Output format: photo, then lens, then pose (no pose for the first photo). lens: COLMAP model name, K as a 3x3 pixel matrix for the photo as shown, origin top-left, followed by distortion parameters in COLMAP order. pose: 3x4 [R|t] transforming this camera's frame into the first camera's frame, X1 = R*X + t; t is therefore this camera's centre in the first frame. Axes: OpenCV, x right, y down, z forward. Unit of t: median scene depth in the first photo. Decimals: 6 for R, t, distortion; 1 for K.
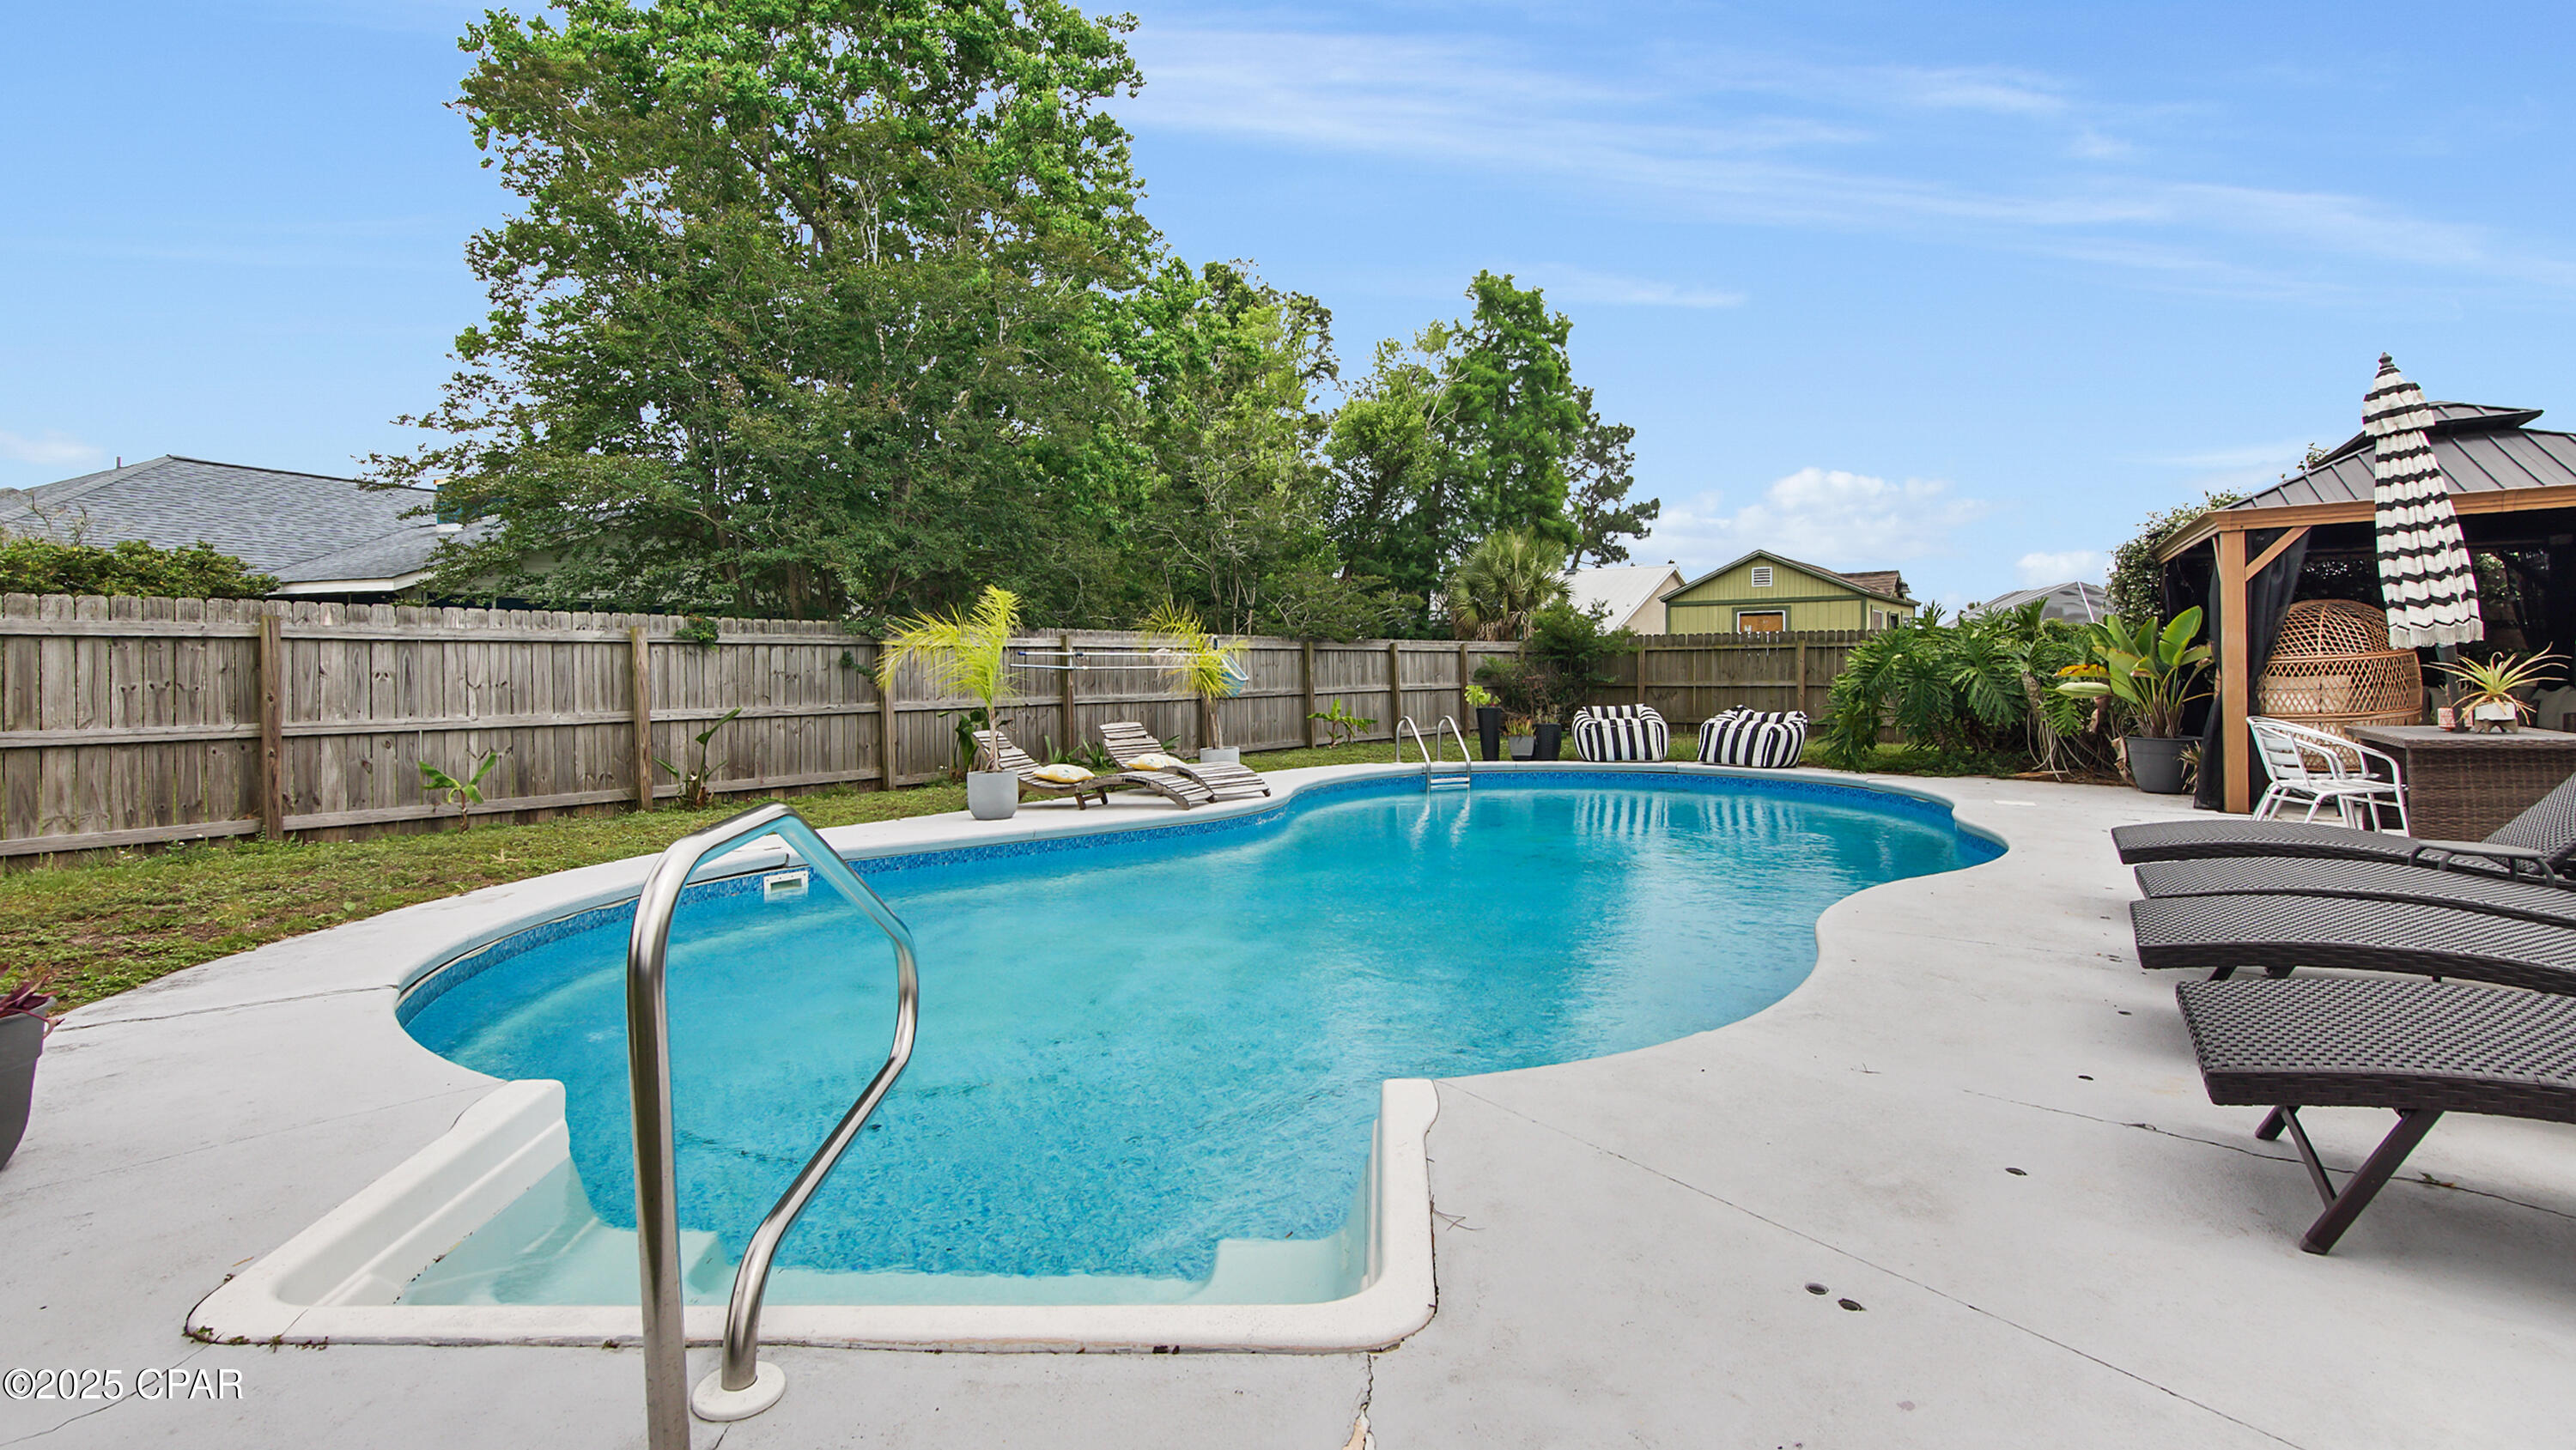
lens RADIAL K [[1157.3, 0, 1280.1], [0, 1157.3, 727.1], [0, 0, 1]] dist [-0.000198, 0.000716]
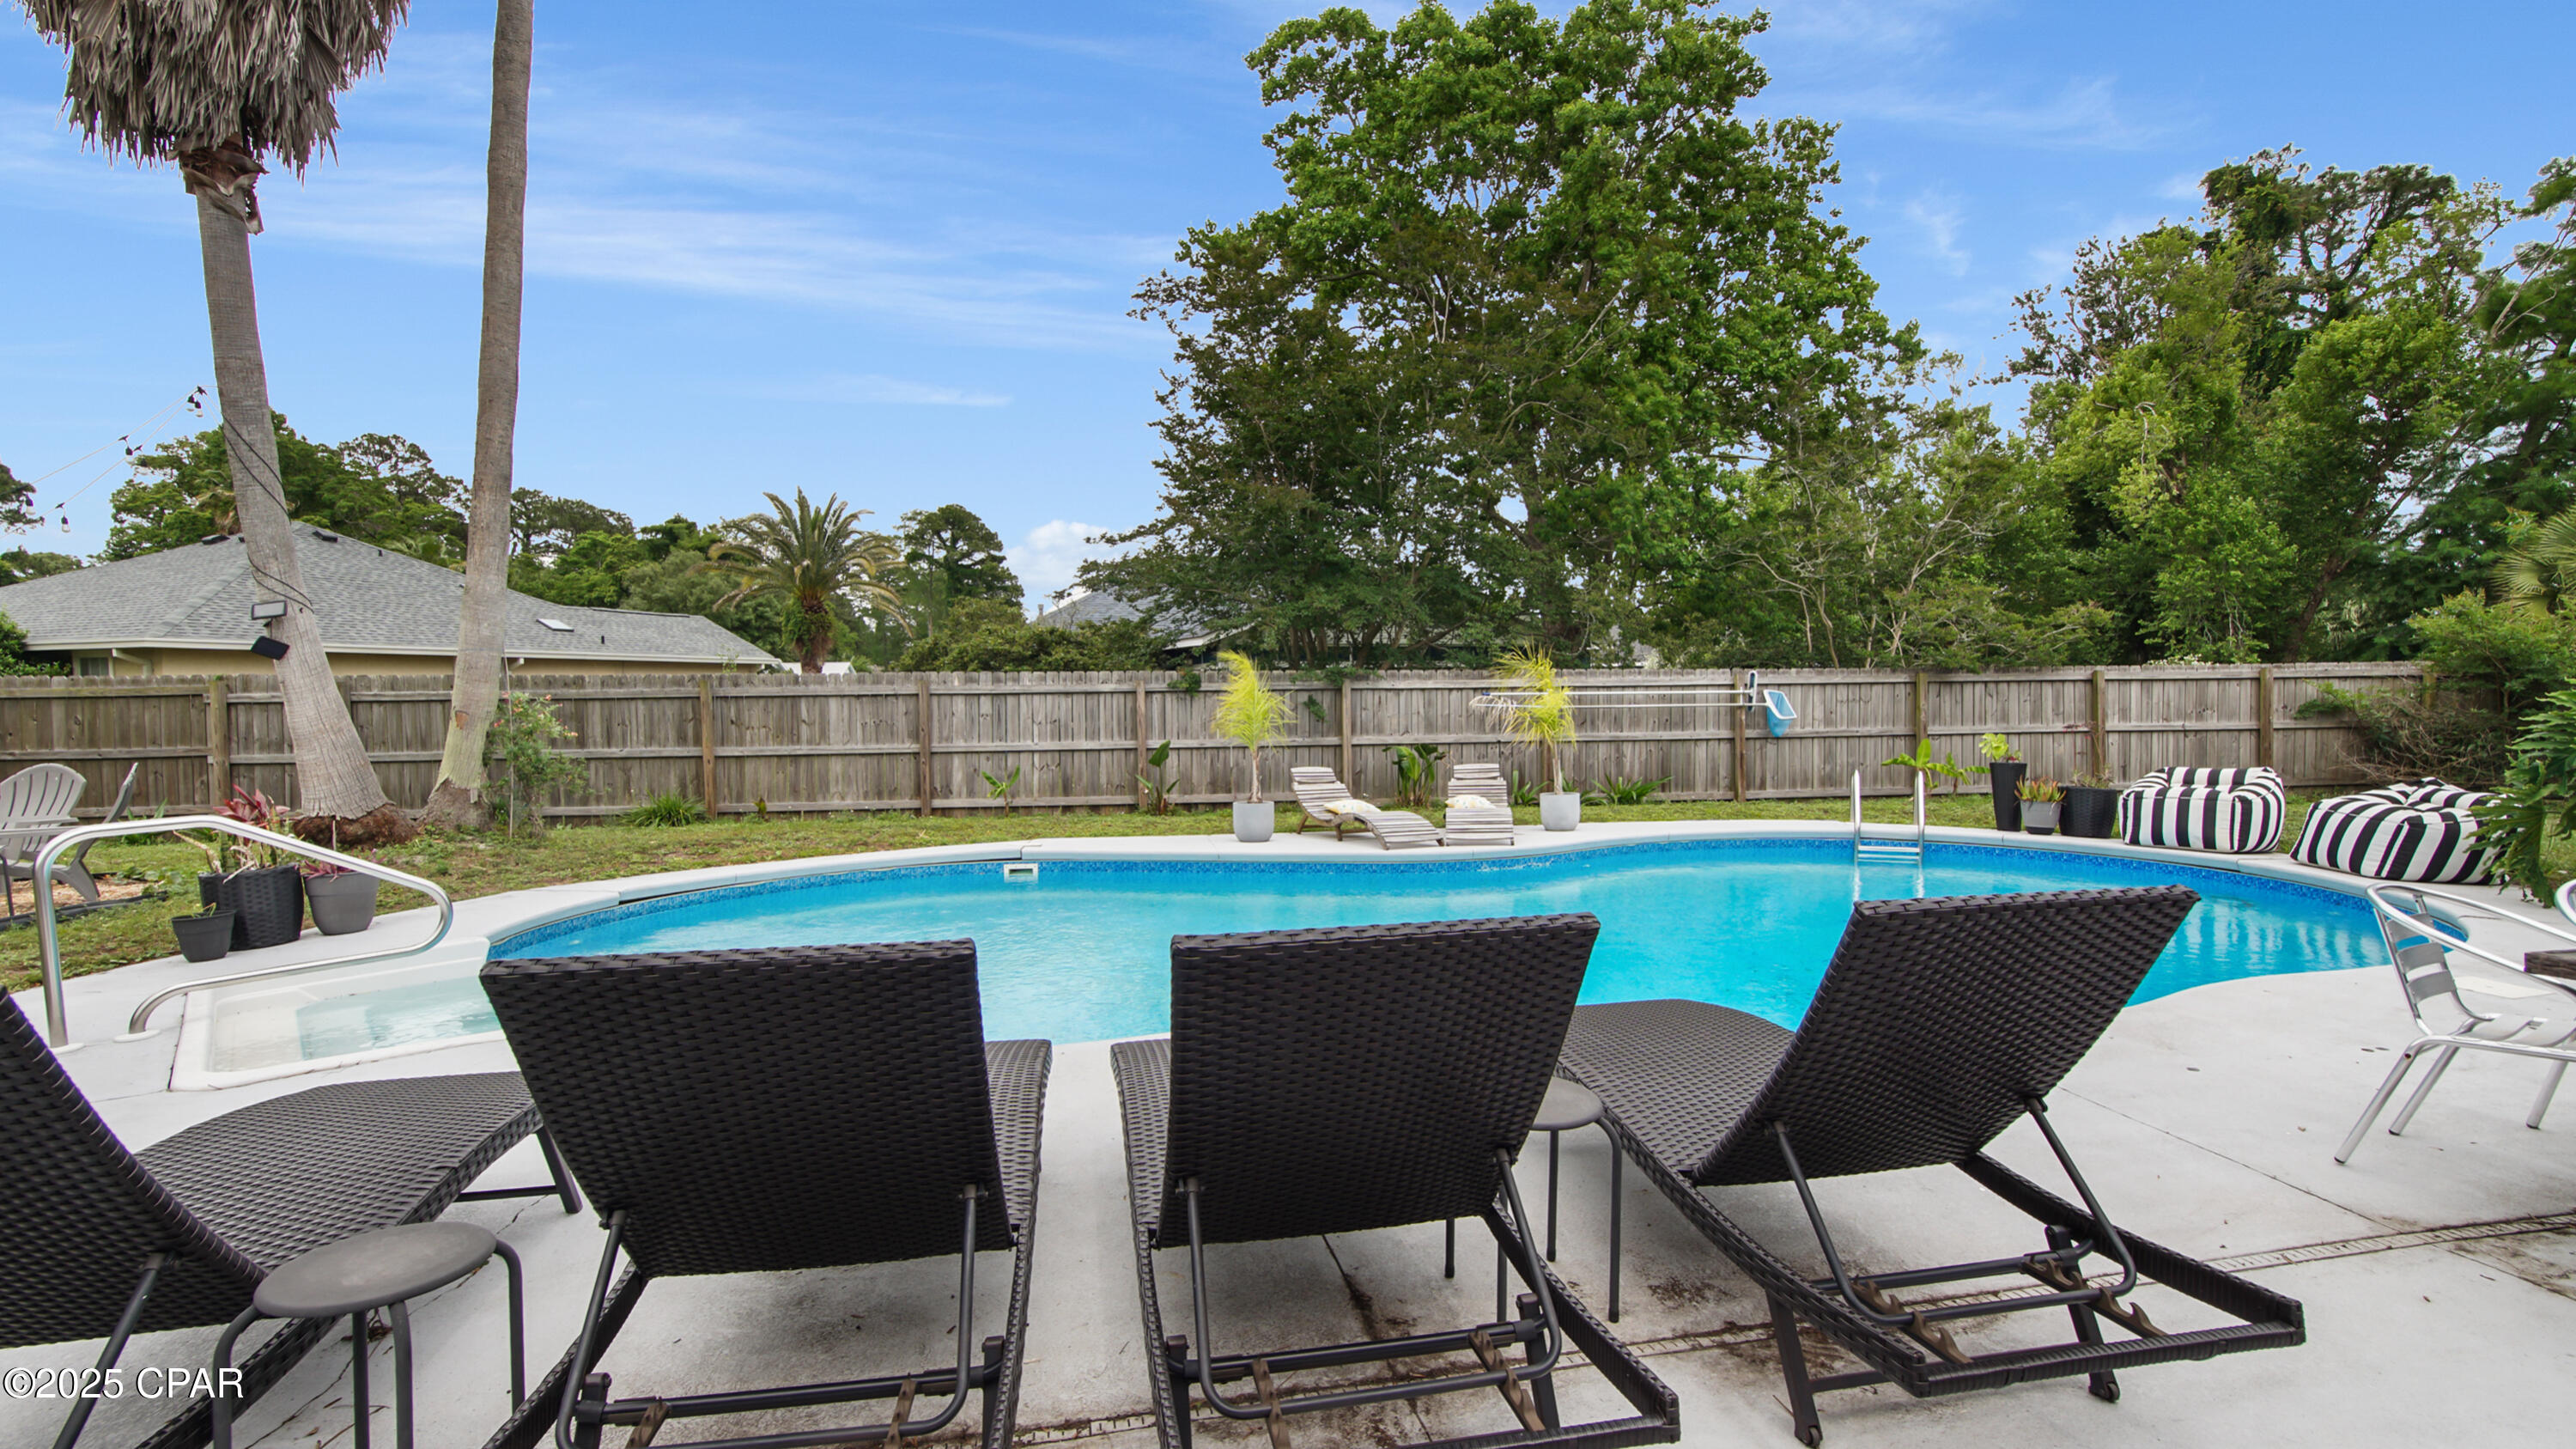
lens RADIAL K [[1137.4, 0, 1276.2], [0, 1137.4, 740.8], [0, 0, 1]] dist [-0.017371, 0.009857]
pose [[0.698939, 0.031731, -0.714477, 0.572107], [-0.031990, 0.999402, 0.013090, -0.039254], [0.714466, 0.013707, 0.699536, 0.167898]]
